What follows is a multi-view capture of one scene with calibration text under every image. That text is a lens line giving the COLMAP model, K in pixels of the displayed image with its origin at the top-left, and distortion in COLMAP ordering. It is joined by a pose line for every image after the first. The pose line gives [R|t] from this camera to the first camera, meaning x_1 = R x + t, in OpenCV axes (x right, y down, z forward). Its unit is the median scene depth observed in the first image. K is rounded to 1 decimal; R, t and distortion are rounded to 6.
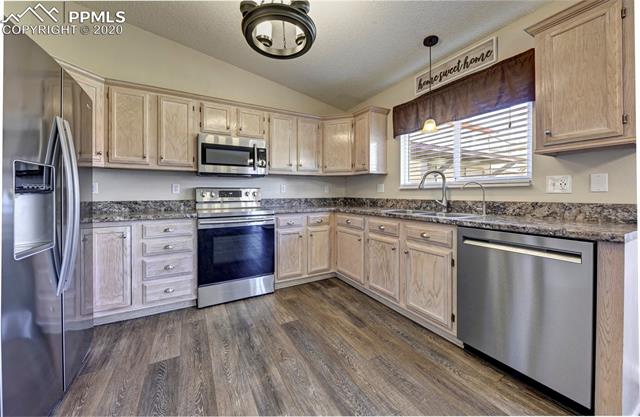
lens RADIAL K [[226.2, 0, 307.5], [0, 226.2, 193.4], [0, 0, 1]] dist [-0.014091, -0.000311]
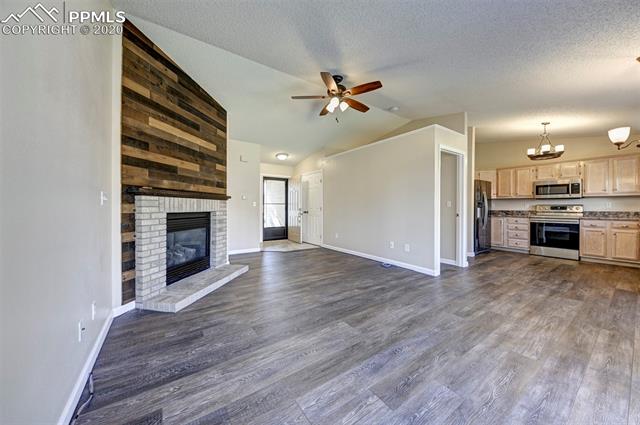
lens RADIAL K [[230.5, 0, 316.8], [0, 230.5, 207.9], [0, 0, 1]] dist [0.000670, -0.001081]
pose [[0.127563, 0.009547, -0.991785, 1.627148], [-0.000099, 0.999954, 0.009613, -0.021441], [0.991830, -0.001129, 0.127558, -1.559717]]
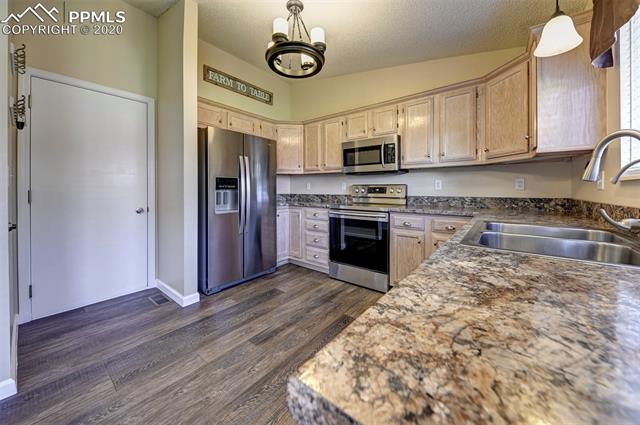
lens RADIAL K [[230.5, 0, 323.3], [0, 230.5, 189.7], [0, 0, 1]] dist [0.000670, -0.001081]
pose [[0.406975, 0.005830, -0.913421, 0.688323], [-0.003074, 0.999983, 0.005012, -0.006838], [0.913434, 0.000768, 0.406986, 0.389319]]
